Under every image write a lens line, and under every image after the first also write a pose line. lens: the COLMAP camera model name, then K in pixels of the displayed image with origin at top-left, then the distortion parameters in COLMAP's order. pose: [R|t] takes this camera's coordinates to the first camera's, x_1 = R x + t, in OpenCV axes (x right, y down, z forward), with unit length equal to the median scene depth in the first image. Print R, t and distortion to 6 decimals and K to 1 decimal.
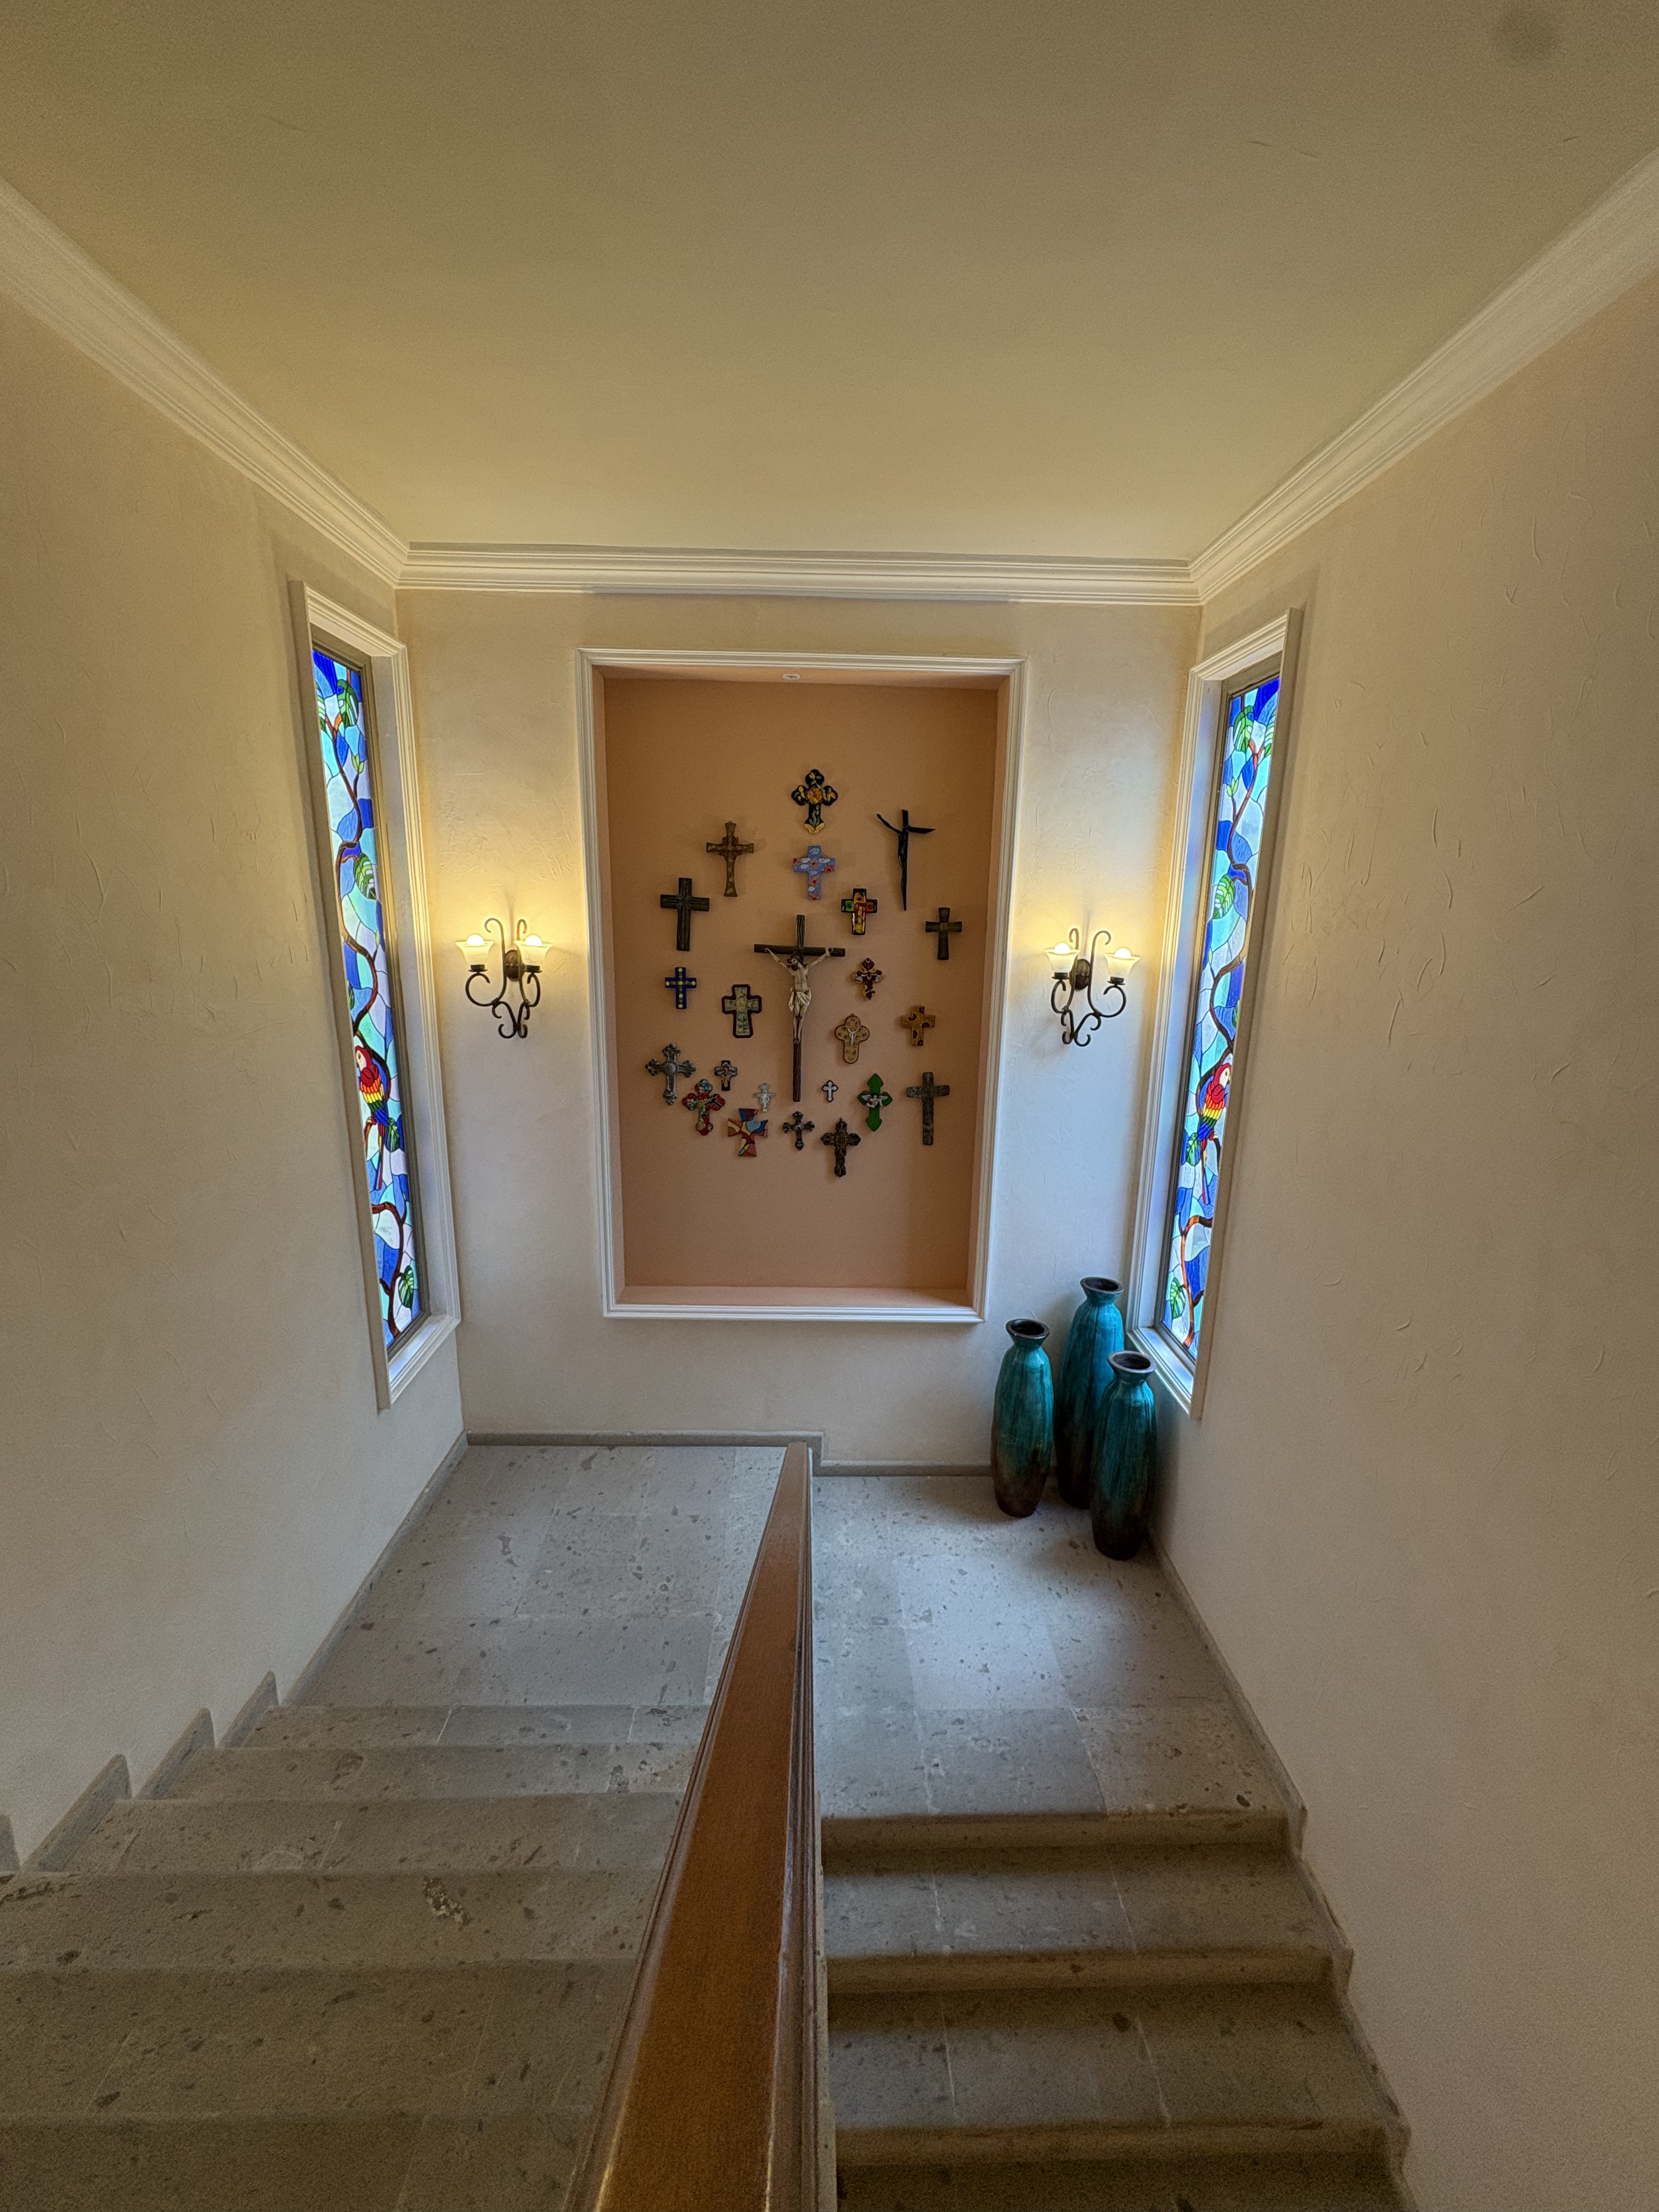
lens RADIAL K [[880.6, 0, 829.5], [0, 880.6, 1106.0], [0, 0, 1]] dist [0.000002, 0.000120]
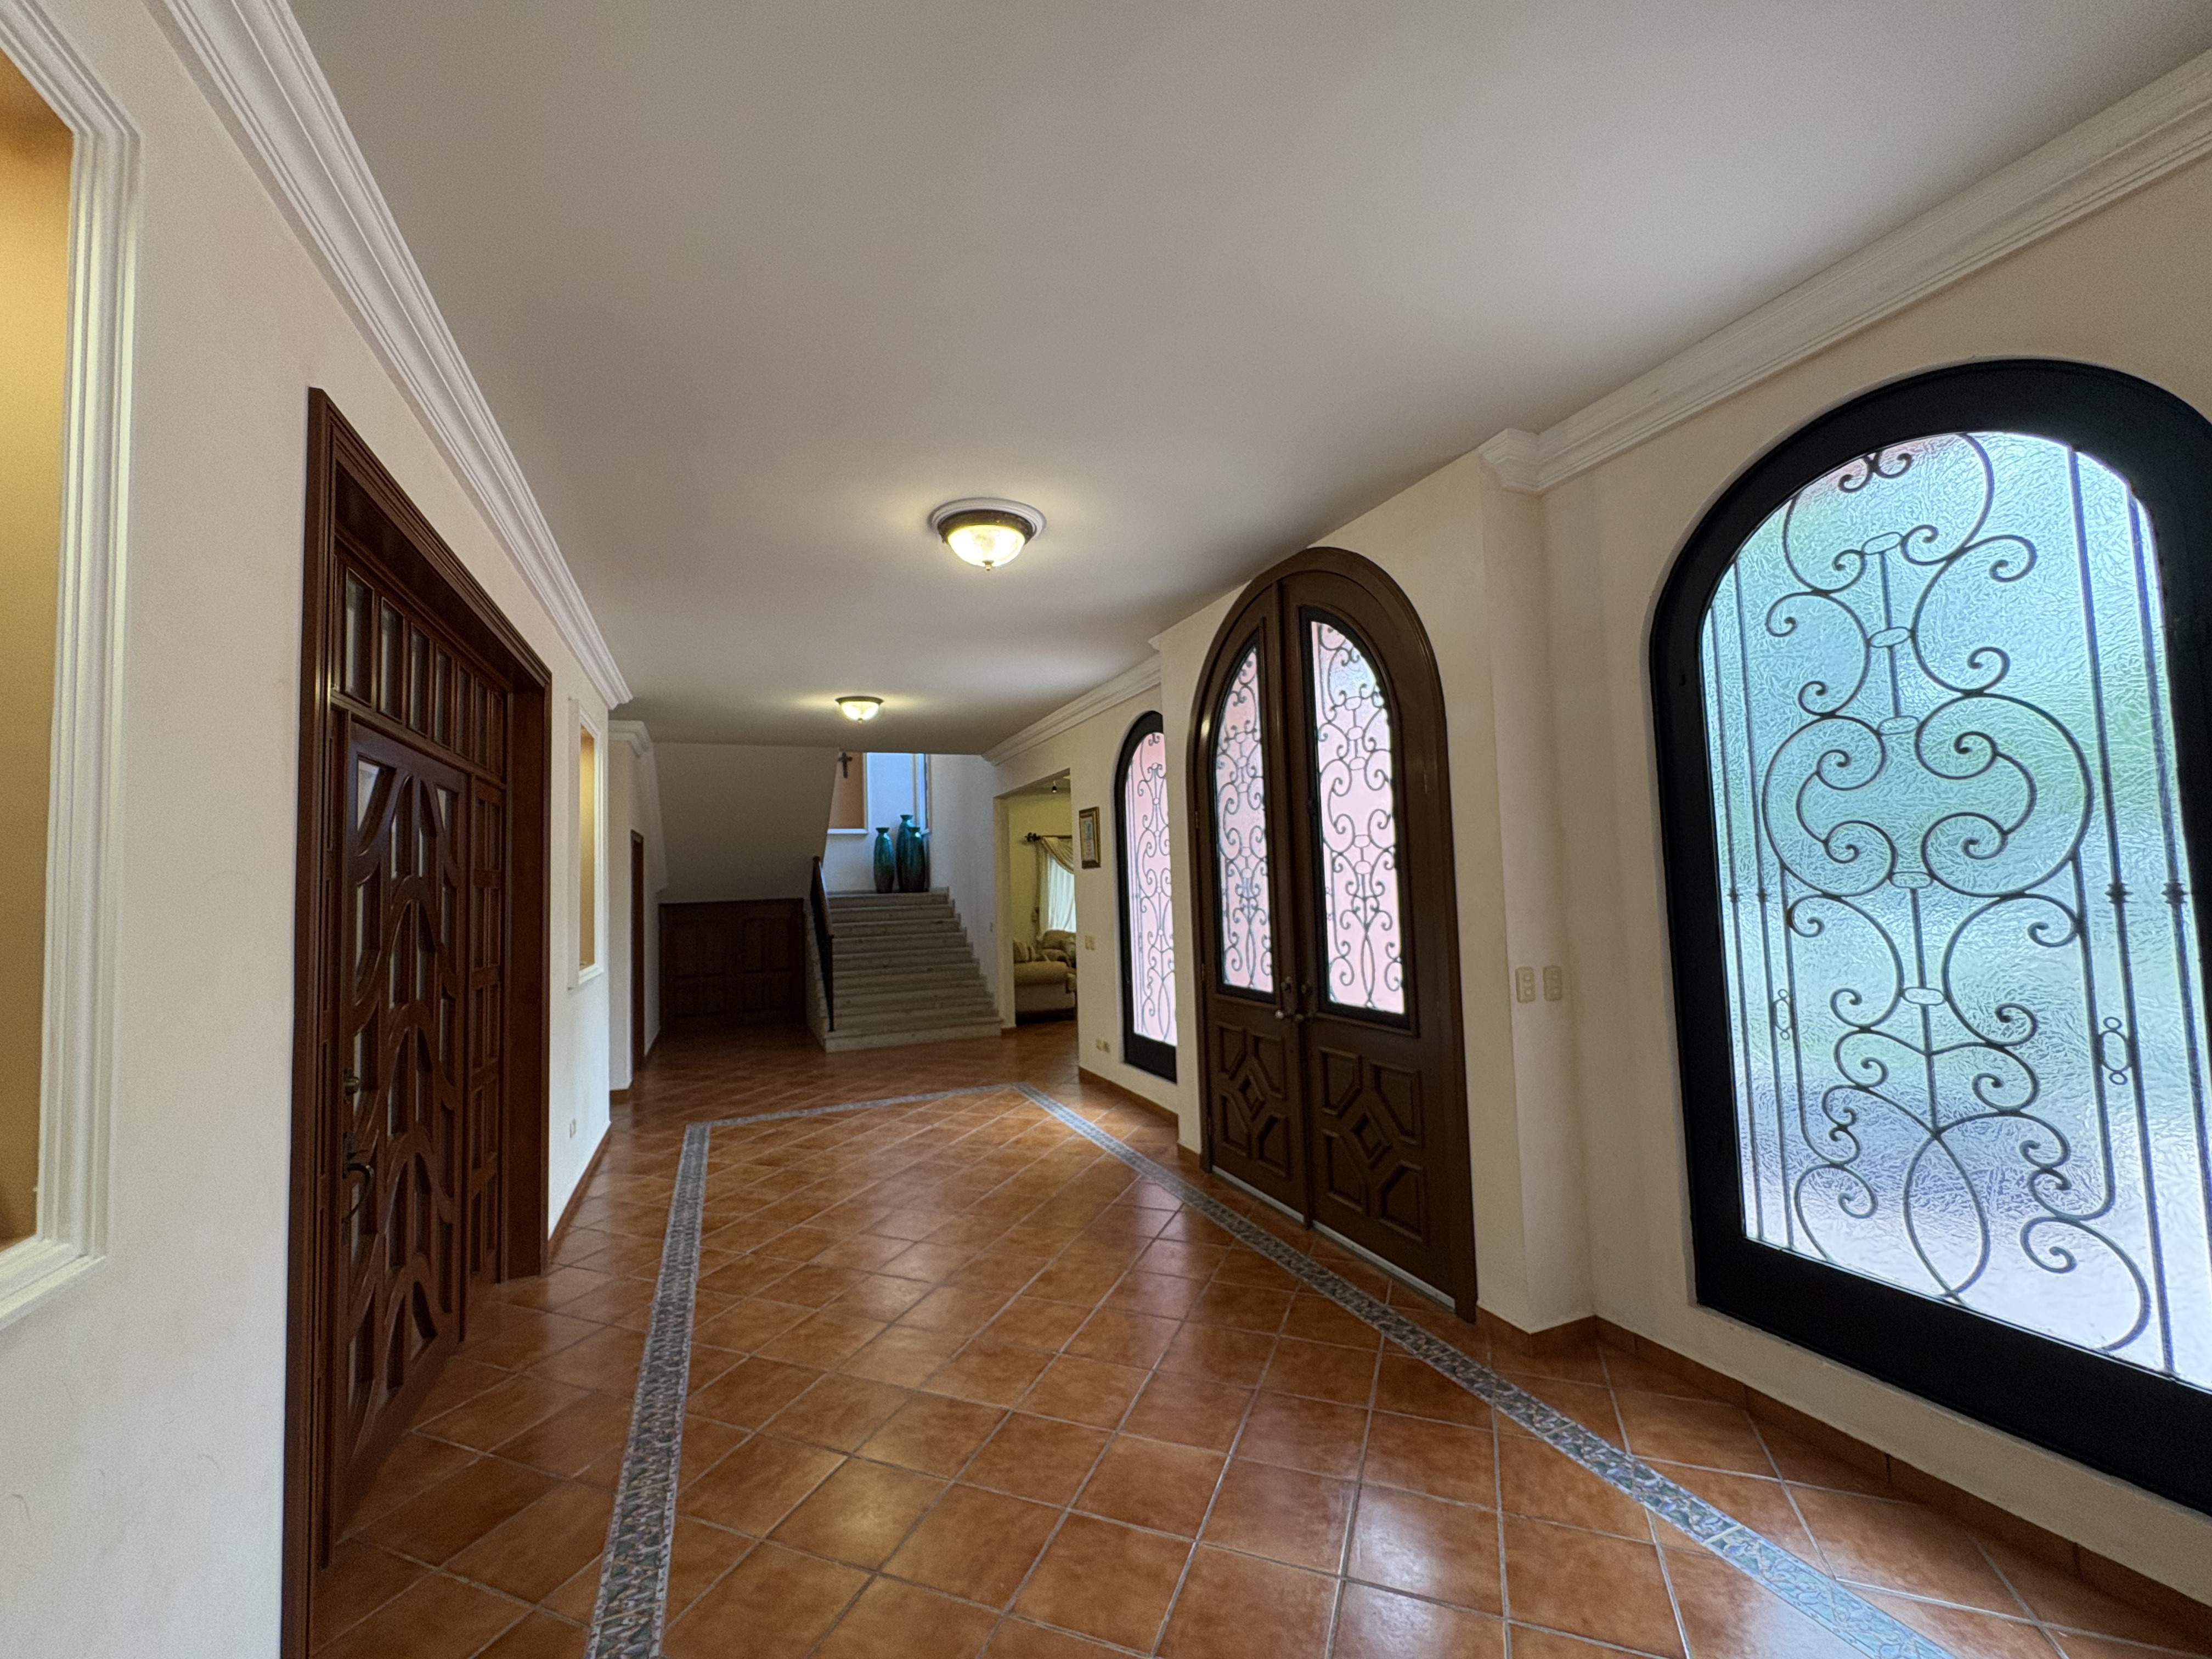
lens RADIAL K [[880.6, 0, 1106.0], [0, 880.6, 829.5], [0, 0, 1]] dist [0.000002, 0.000120]
pose [[0.926312, -0.025466, 0.375896, -0.210393], [0.132260, 0.956196, -0.261143, 1.155174], [-0.352780, 0.291616, 0.889104, -2.005717]]
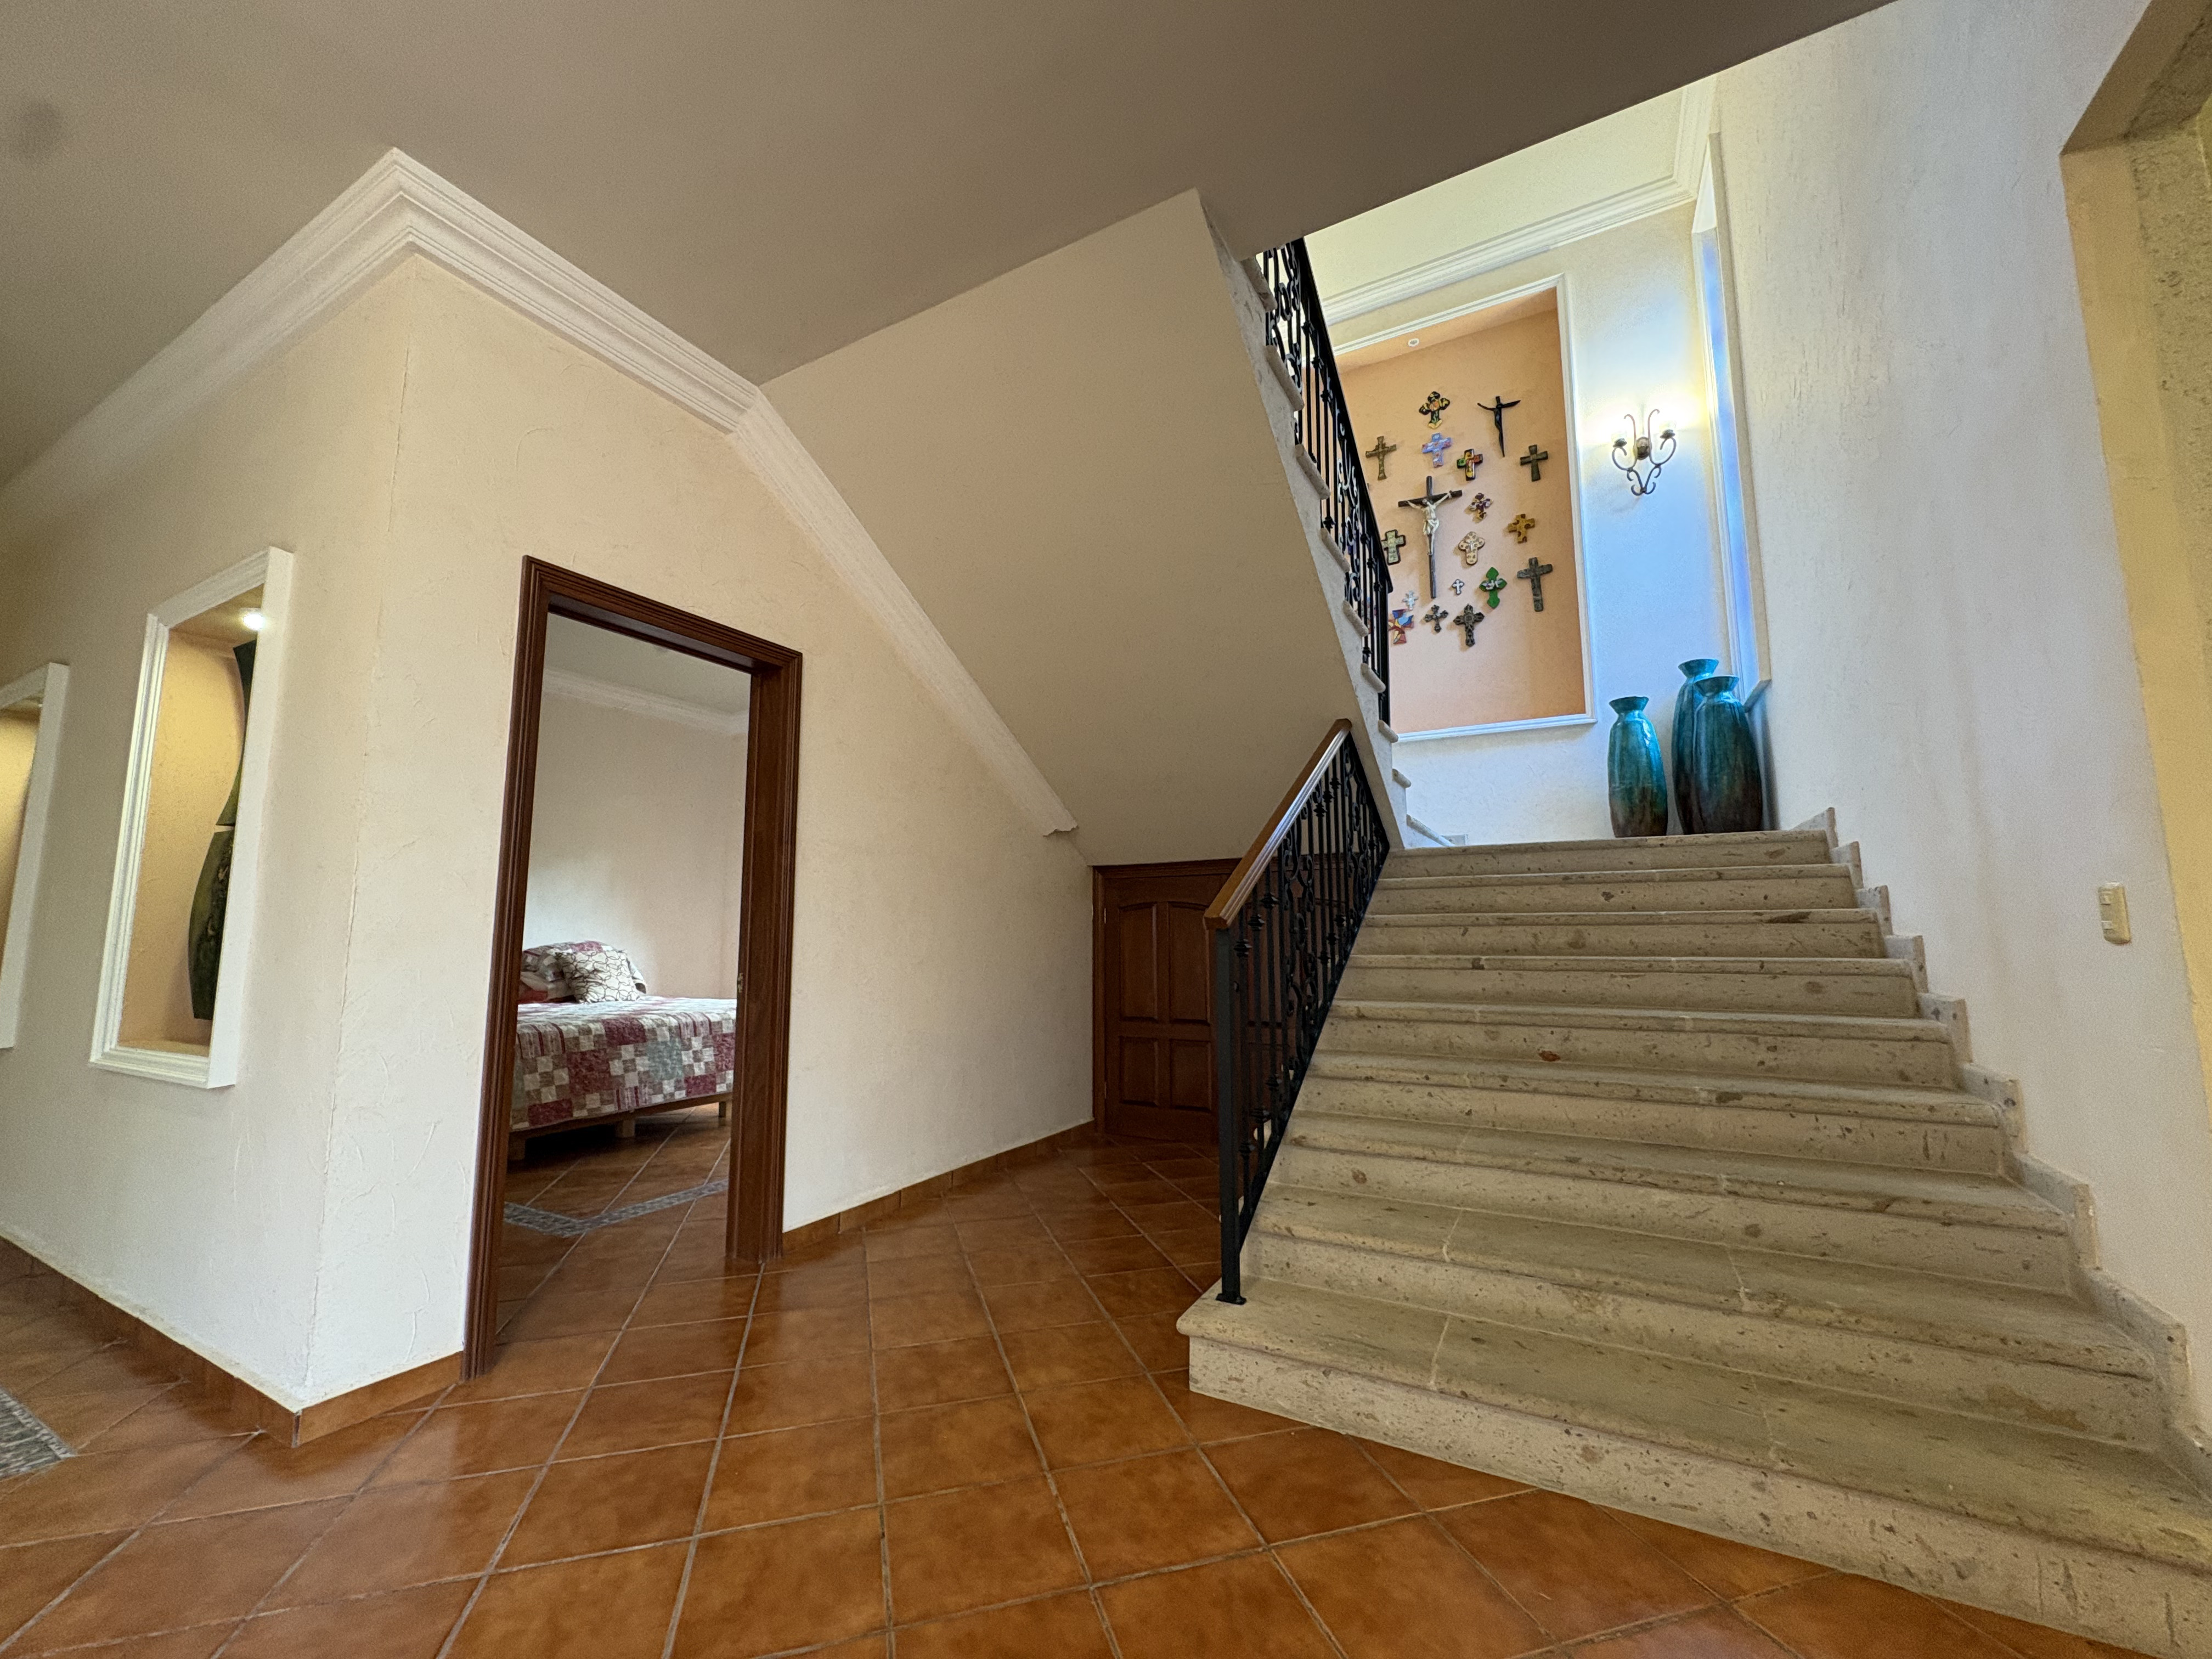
lens RADIAL K [[880.6, 0, 1106.0], [0, 880.6, 829.5], [0, 0, 1]] dist [0.000002, 0.000120]
pose [[0.864494, -0.080035, -0.496230, 0.188227], [-0.096781, 0.942265, -0.320579, 0.887872], [0.493238, 0.325164, 0.806836, -0.306485]]
